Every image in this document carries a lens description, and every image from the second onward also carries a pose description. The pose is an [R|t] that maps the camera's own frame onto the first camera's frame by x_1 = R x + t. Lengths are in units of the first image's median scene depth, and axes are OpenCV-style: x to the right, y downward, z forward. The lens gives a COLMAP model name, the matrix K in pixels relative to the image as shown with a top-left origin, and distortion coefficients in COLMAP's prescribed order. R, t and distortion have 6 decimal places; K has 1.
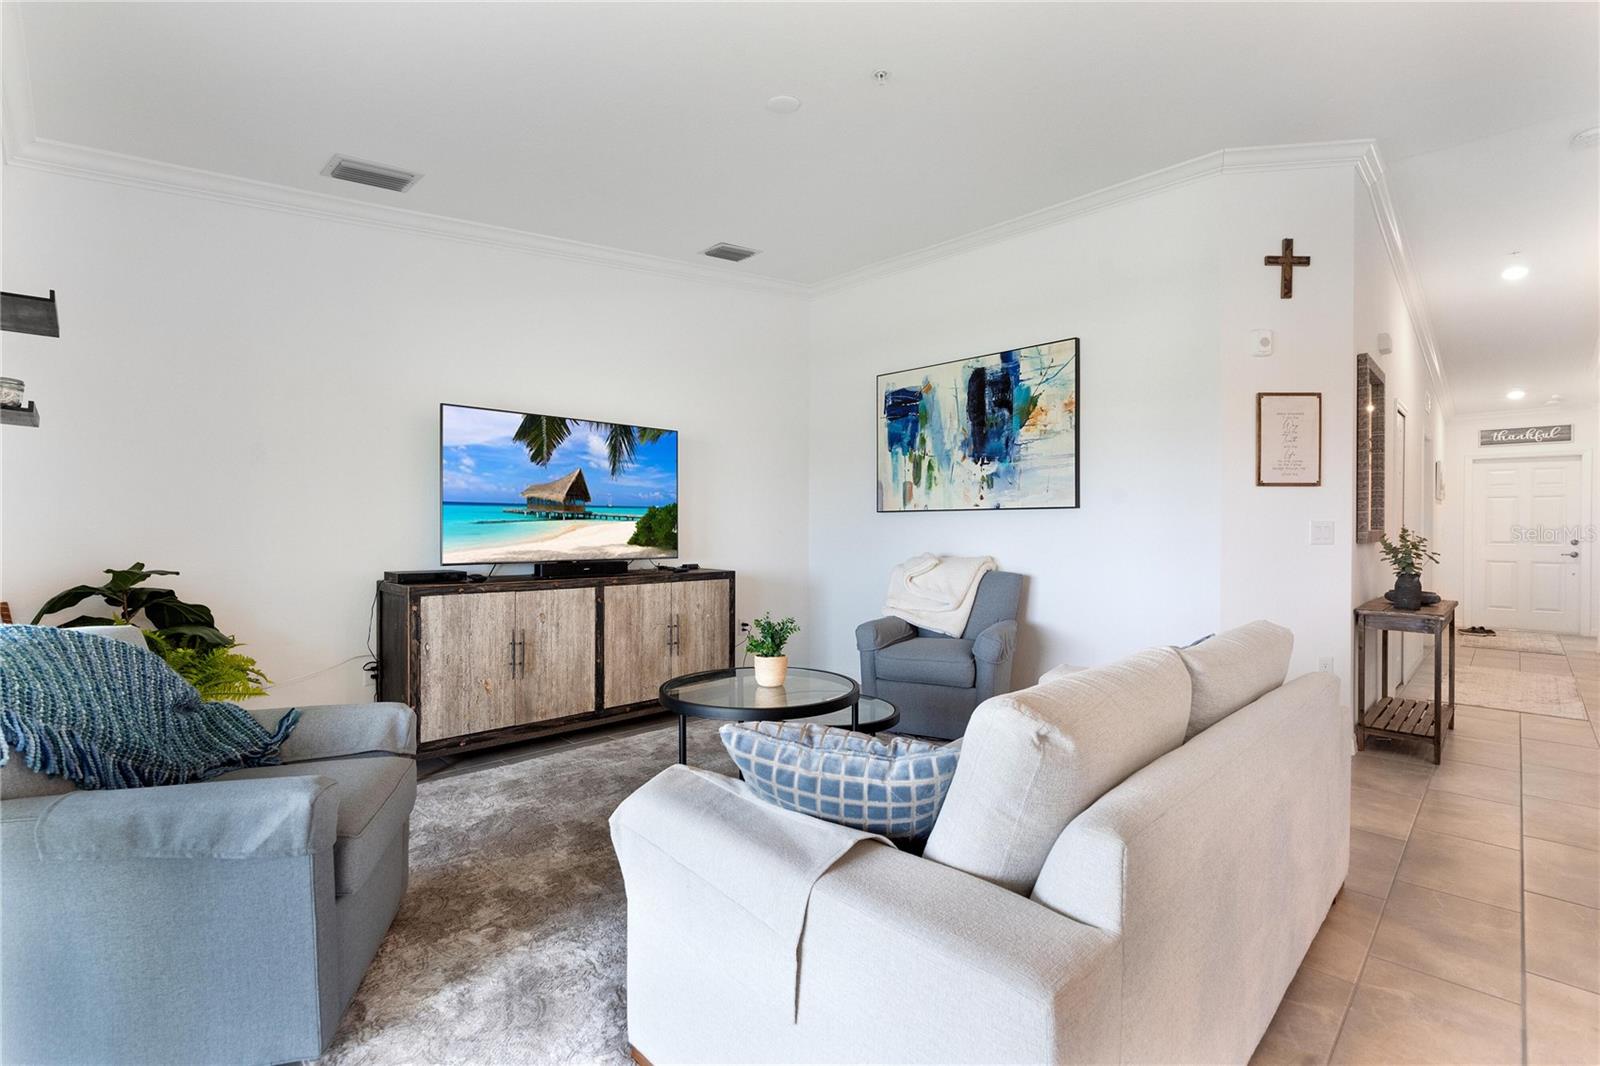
lens RADIAL K [[731.4, 0, 805.1], [0, 731.4, 529.5], [0, 0, 1]] dist [-0.007892, 0.002239]
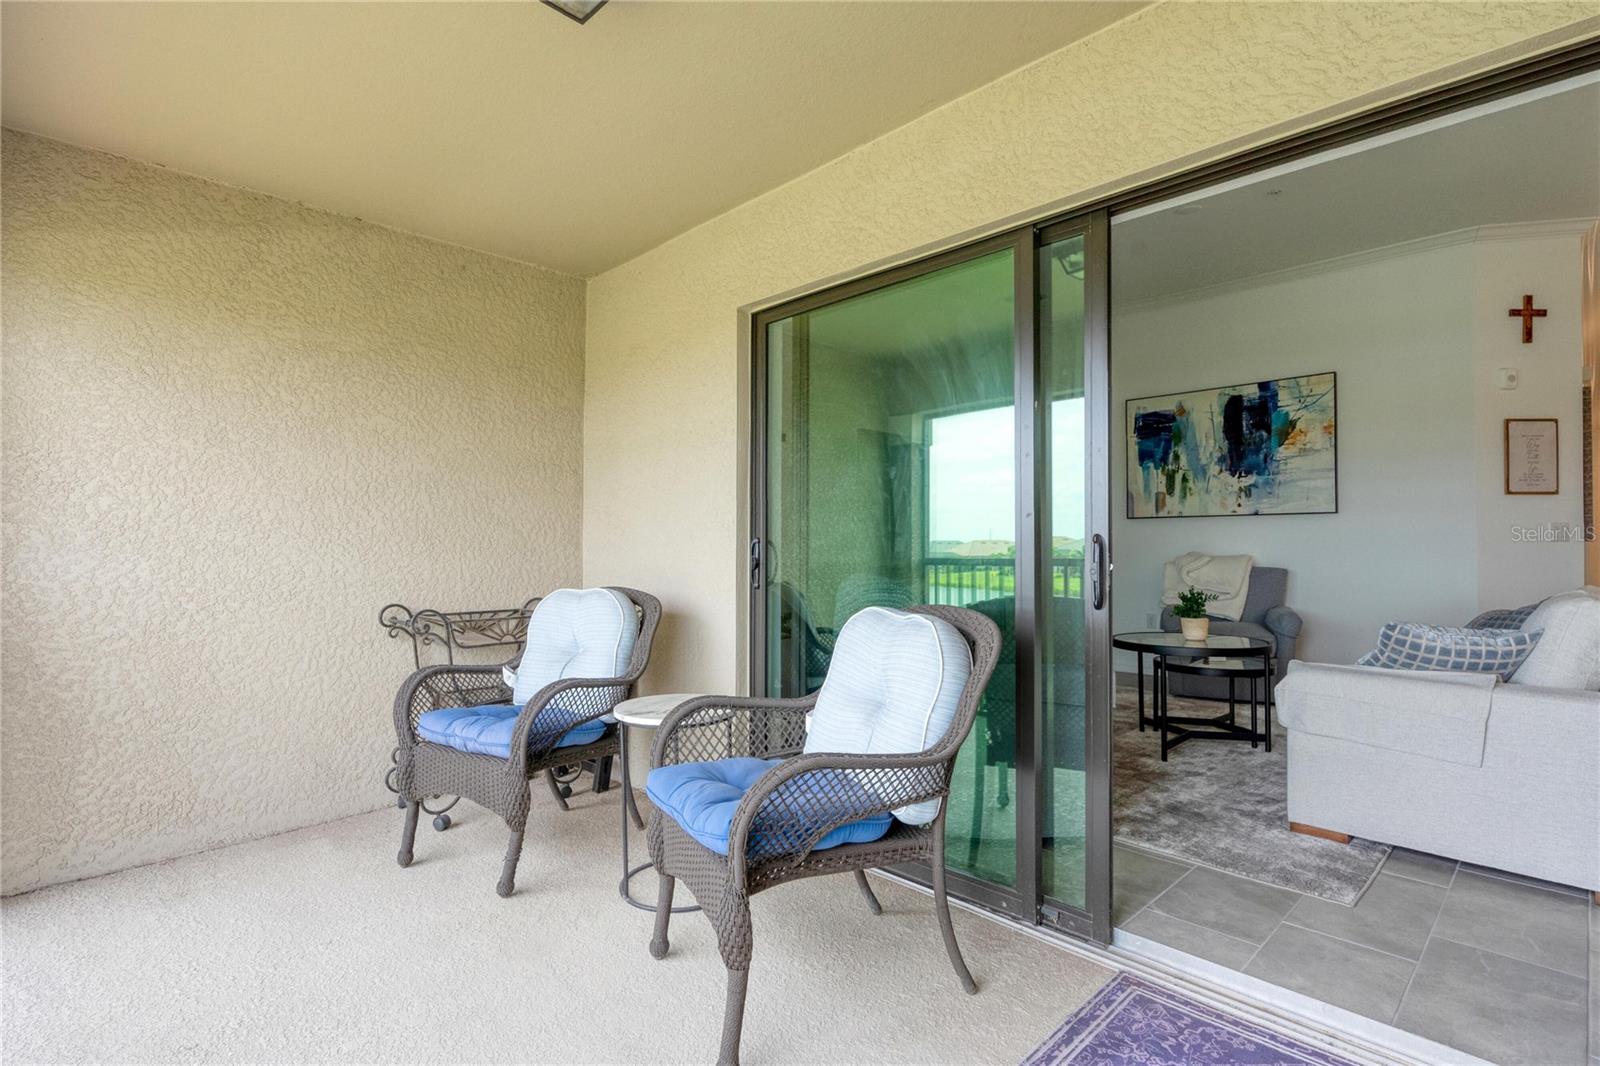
lens RADIAL K [[781.9, 0, 835.2], [0, 781.9, 528.7], [0, 0, 1]] dist [-0.001703, 0.001539]
pose [[0.999993, -0.001159, -0.003630, -0.432533], [0.001075, 0.999730, -0.023217, 0.024106], [0.003656, 0.023213, 0.999724, -0.275540]]
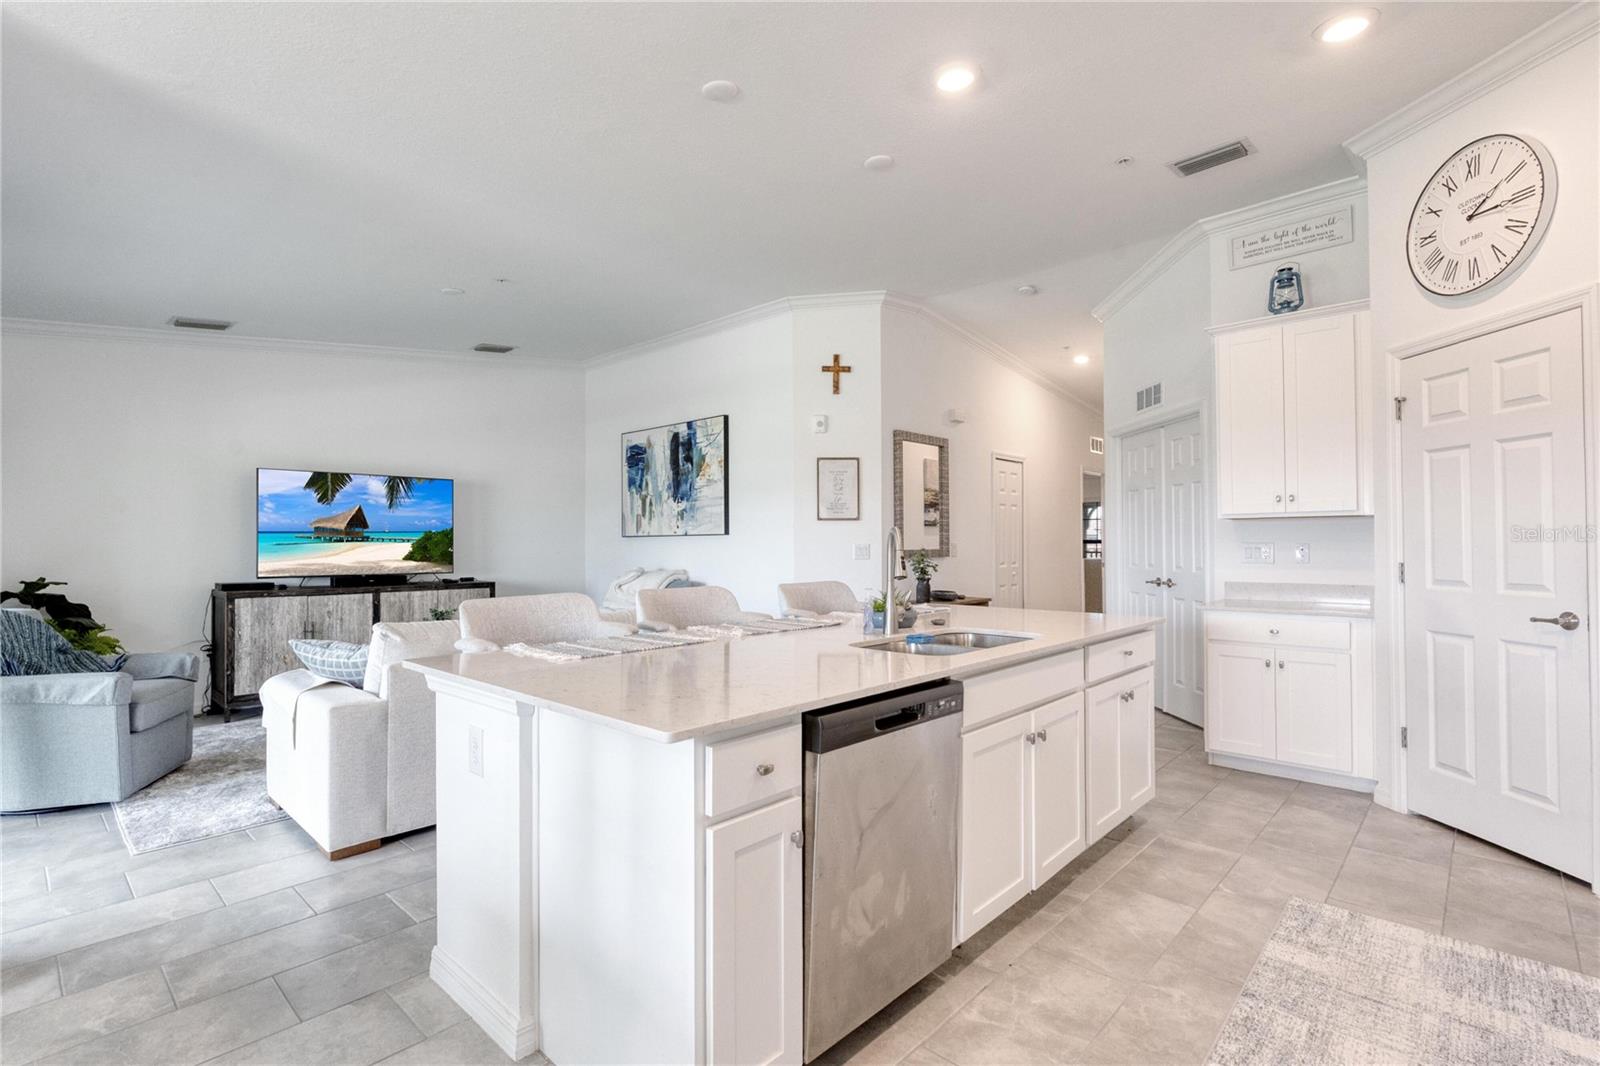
lens RADIAL K [[731.4, 0, 786.9], [0, 731.4, 531.1], [0, 0, 1]] dist [-0.007892, 0.002239]
pose [[0.999431, 0.002258, 0.033657, 0.429090], [-0.001302, 0.999596, -0.028396, 0.003522], [-0.033707, 0.028336, 0.999030, -0.401109]]
